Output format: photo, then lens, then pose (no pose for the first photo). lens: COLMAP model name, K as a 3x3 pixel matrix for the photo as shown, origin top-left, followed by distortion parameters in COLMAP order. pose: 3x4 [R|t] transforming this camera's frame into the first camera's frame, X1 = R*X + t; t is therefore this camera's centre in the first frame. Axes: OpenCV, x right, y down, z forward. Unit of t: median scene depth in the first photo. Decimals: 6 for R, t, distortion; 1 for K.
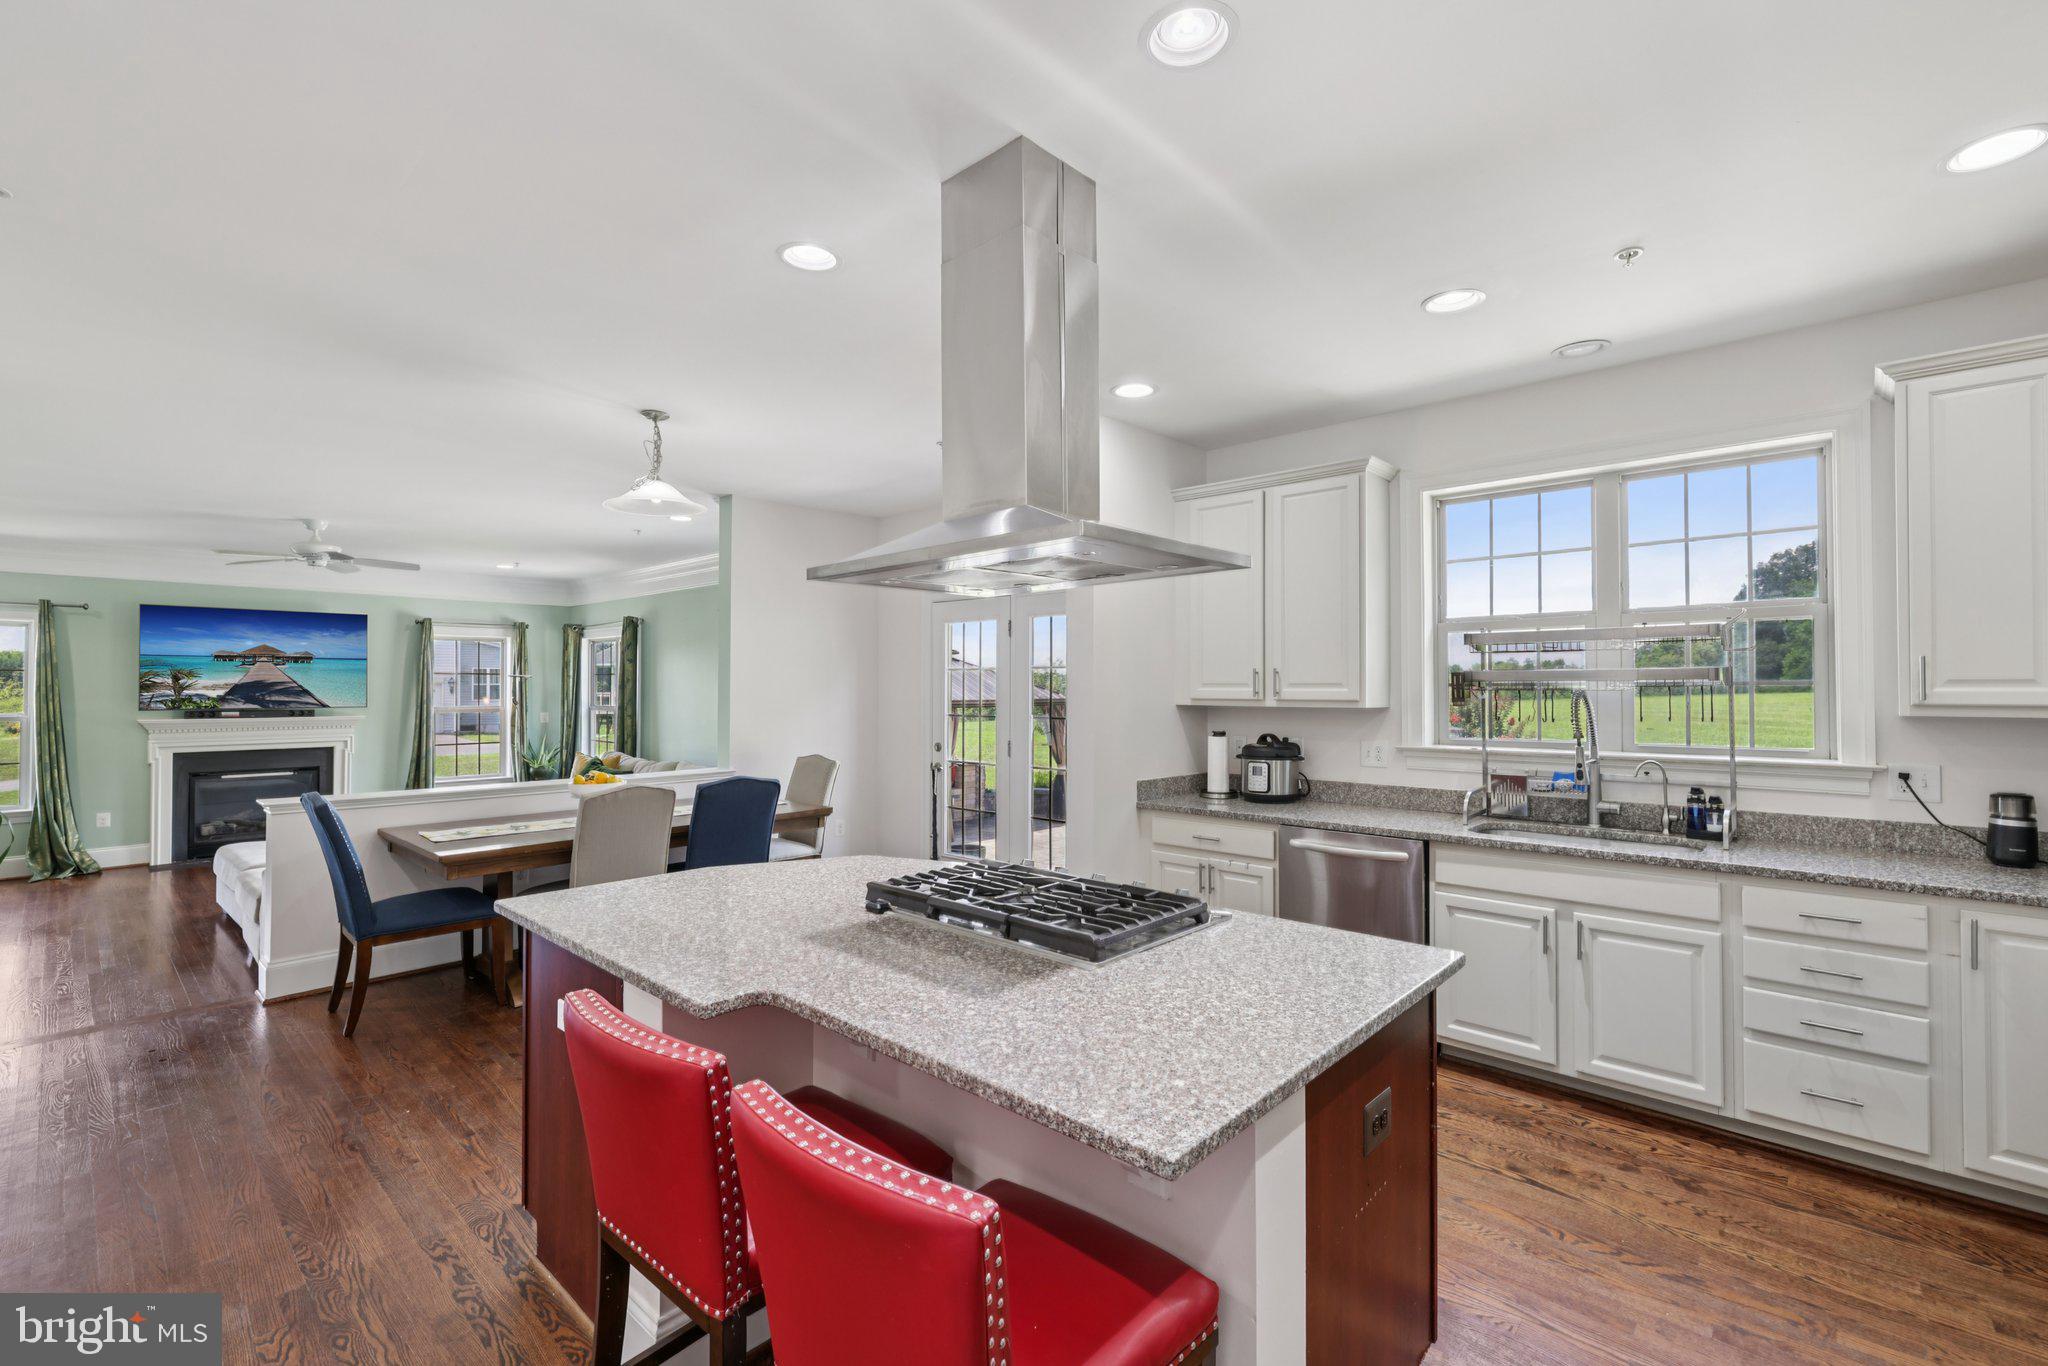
lens RADIAL K [[889.8, 0, 1015.5], [0, 889.8, 681.5], [0, 0, 1]] dist [-0.000170, 0.000317]
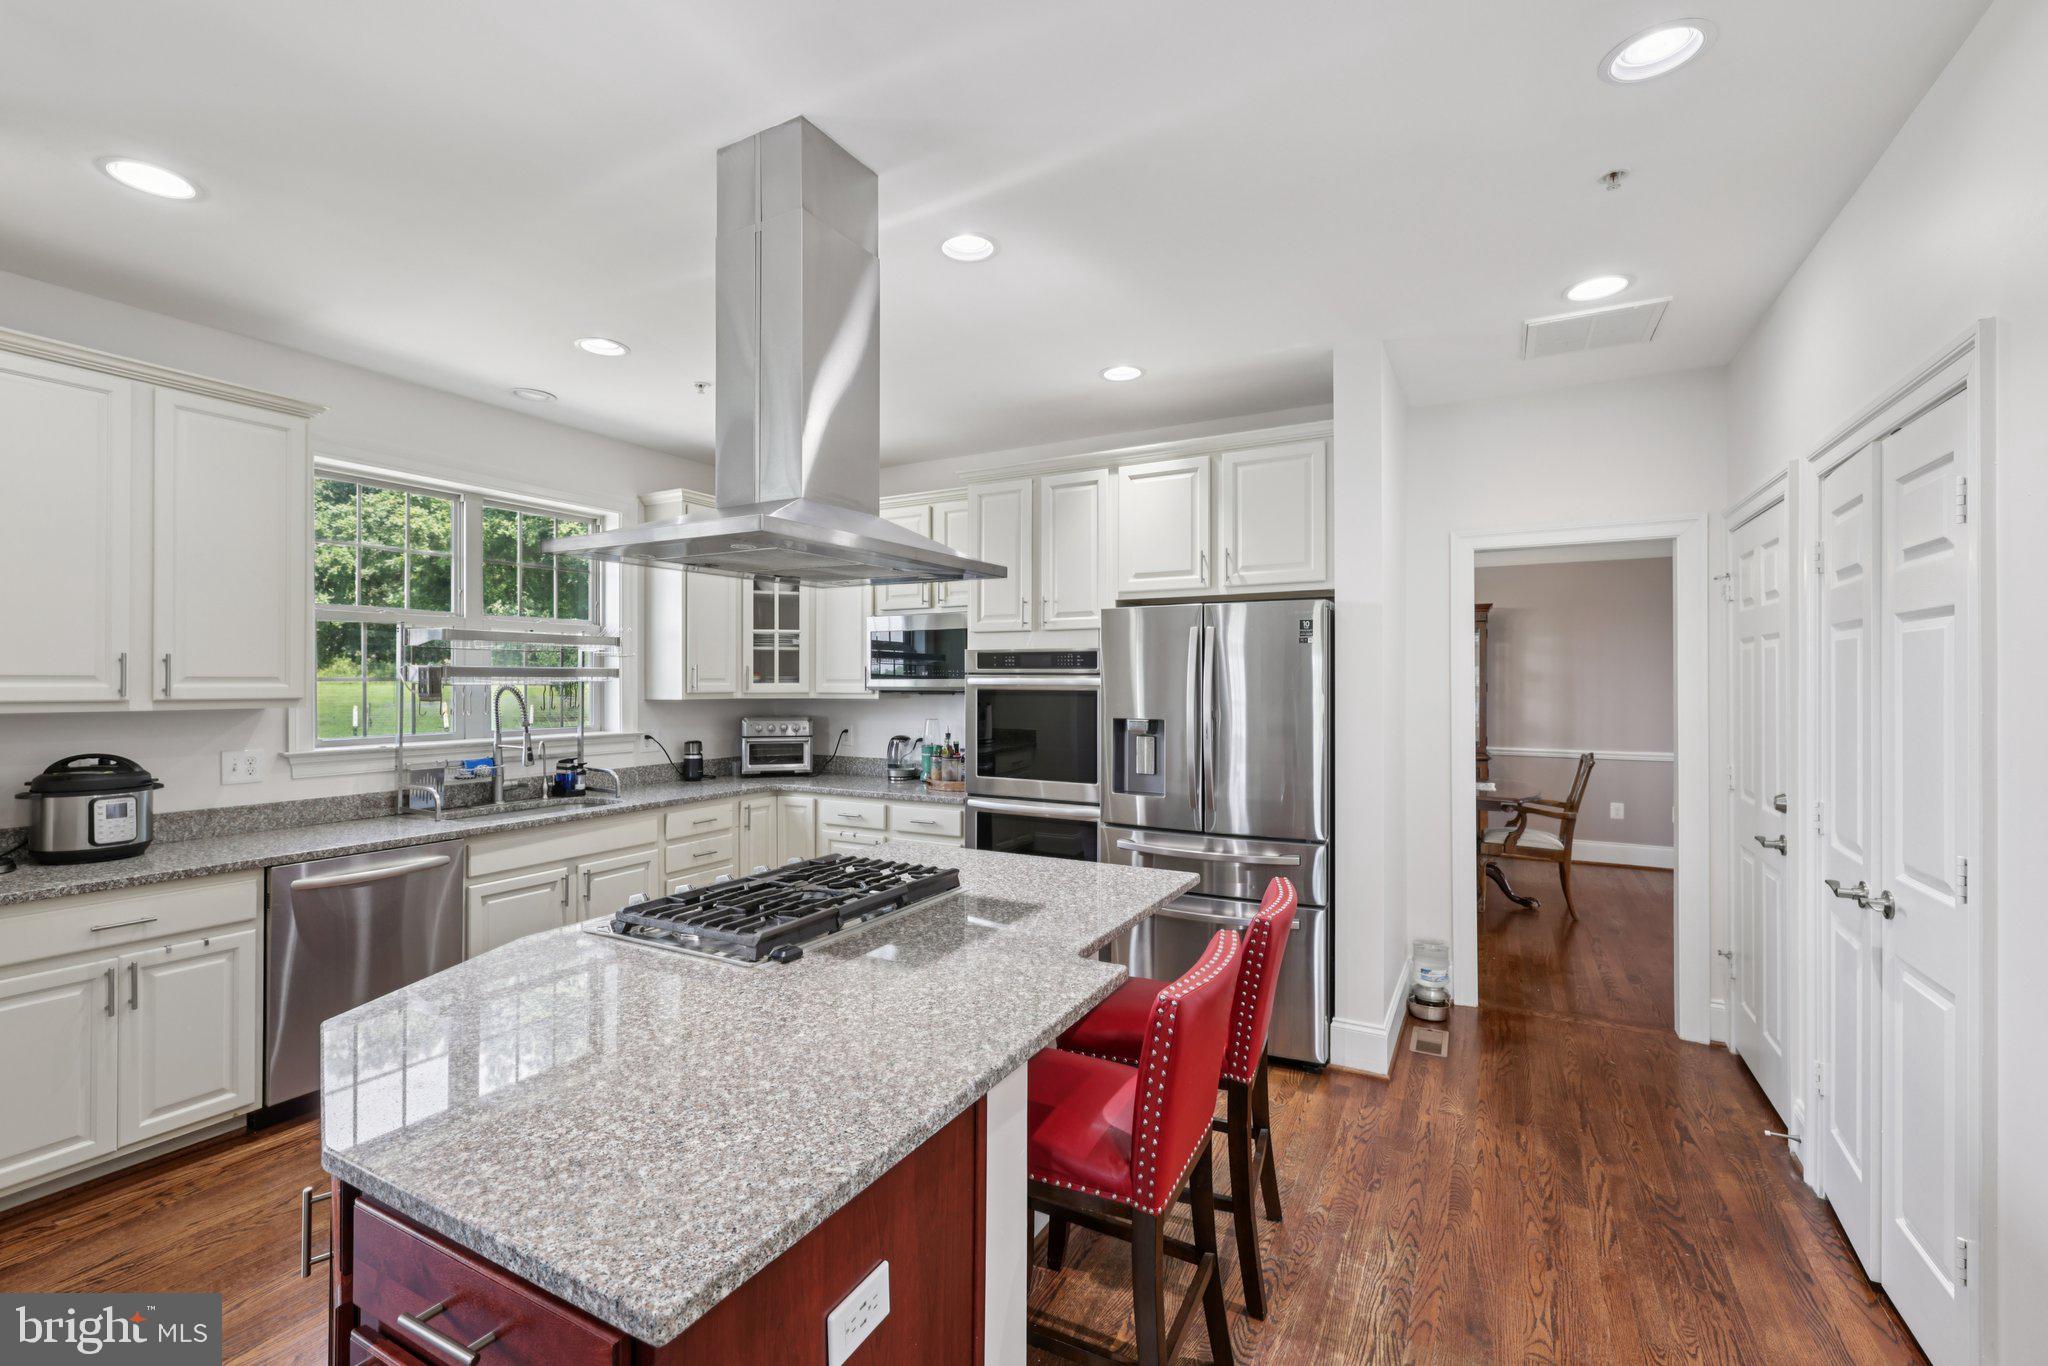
lens RADIAL K [[889.8, 0, 1020.0], [0, 889.8, 682.0], [0, 0, 1]] dist [-0.000170, 0.000317]
pose [[-0.257154, -0.000062, 0.966370, -0.273117], [-0.007403, 0.999971, -0.001905, 0.001471], [-0.966342, -0.007644, -0.257147, 0.276927]]
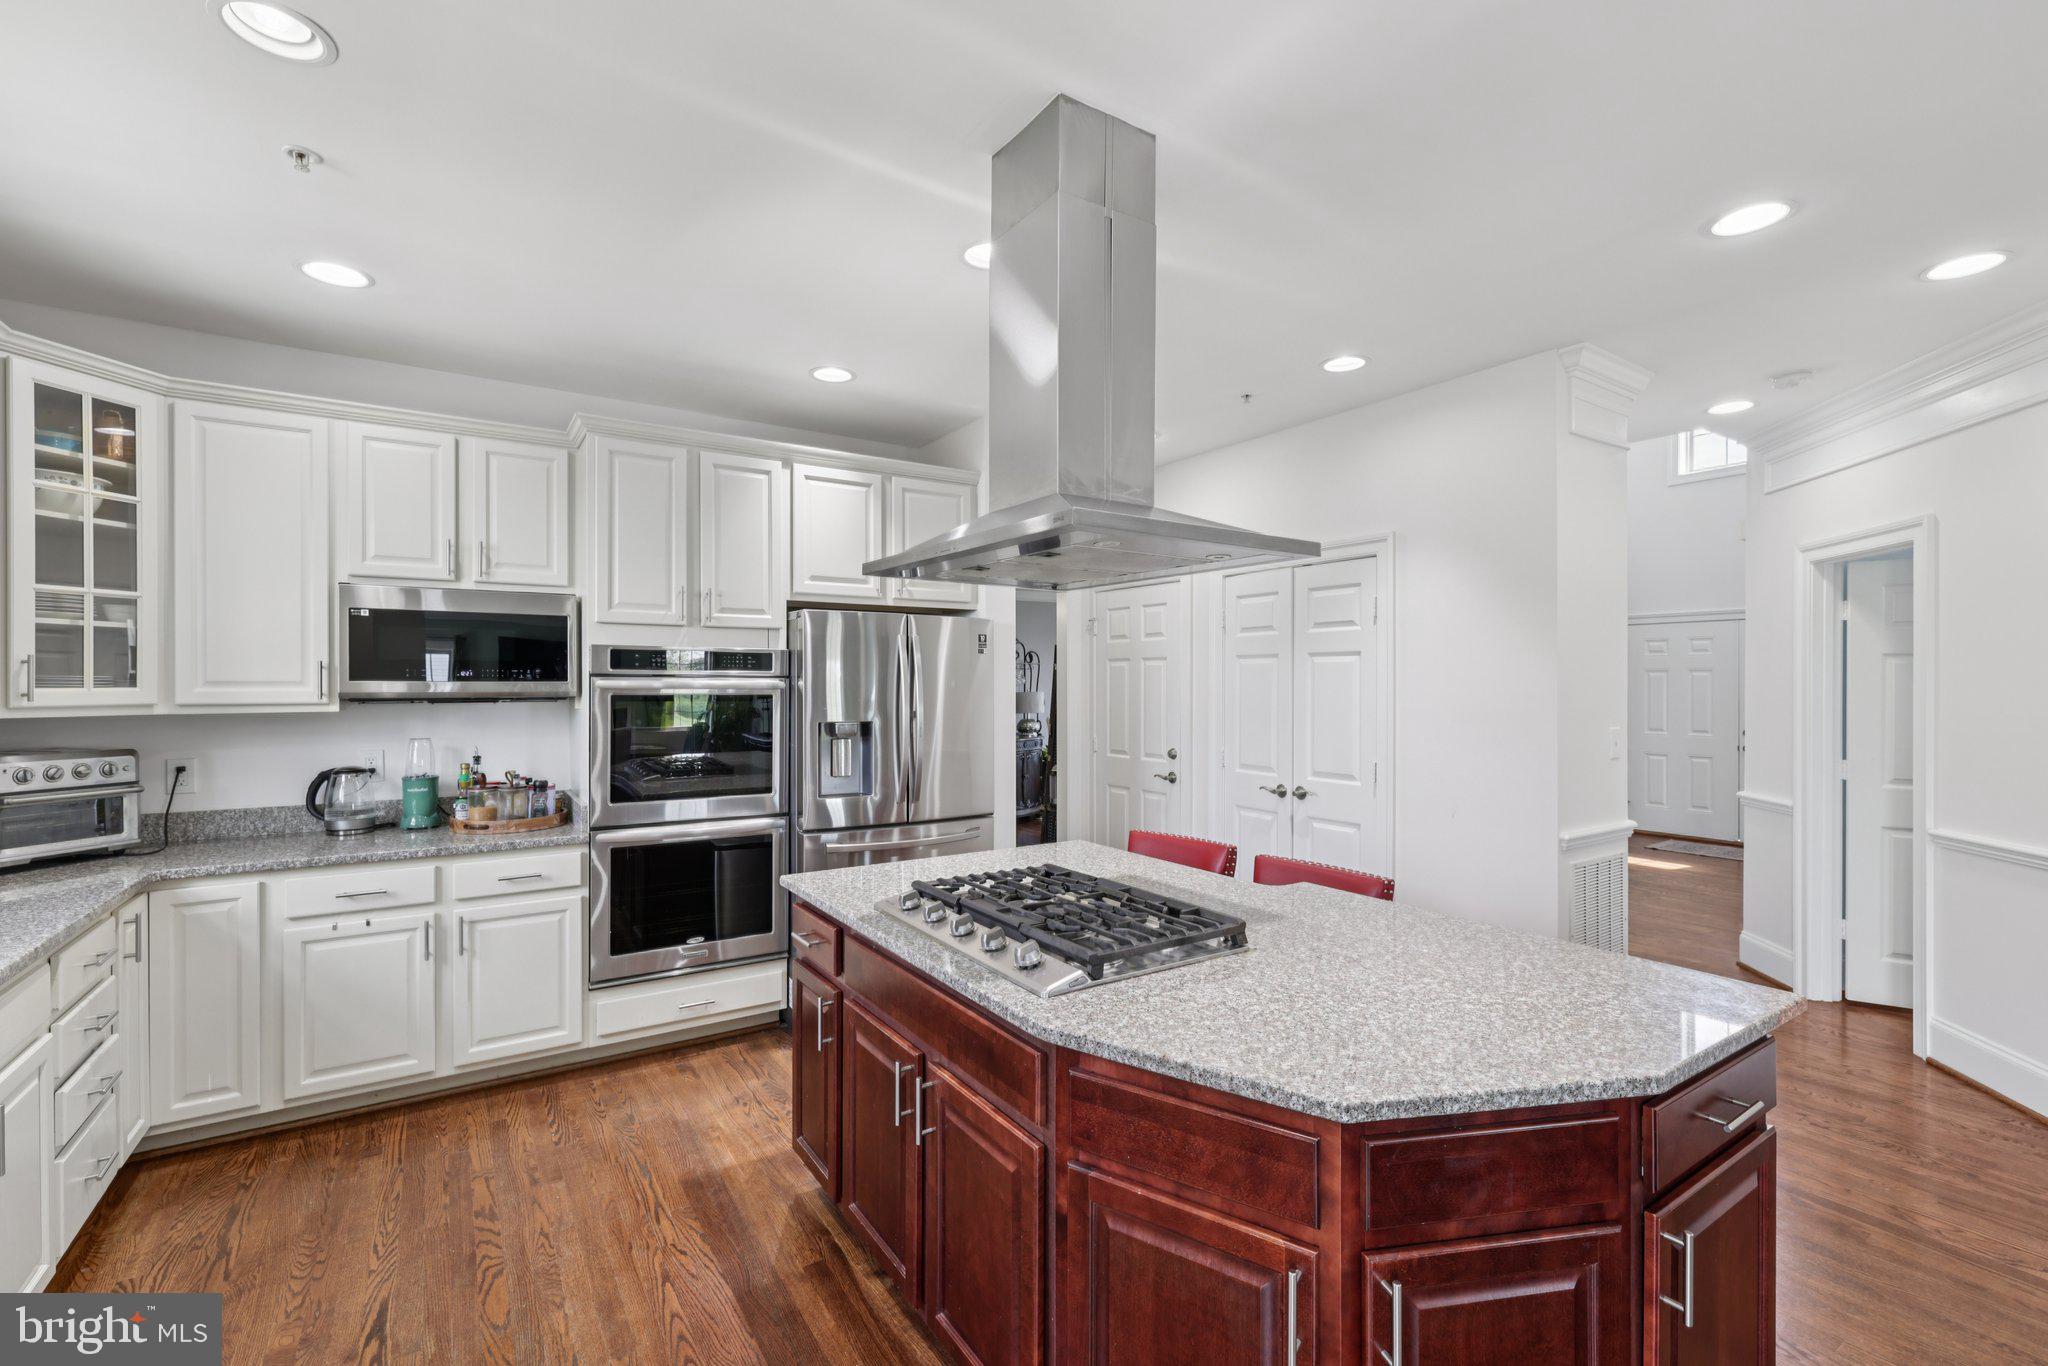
lens RADIAL K [[889.8, 0, 1010.0], [0, 889.8, 681.9], [0, 0, 1]] dist [-0.000170, 0.000317]
pose [[-0.973913, -0.000592, 0.226919, -0.022498], [-0.002433, 0.999966, -0.007836, 0.001824], [-0.226907, -0.008183, -0.973882, 0.545862]]
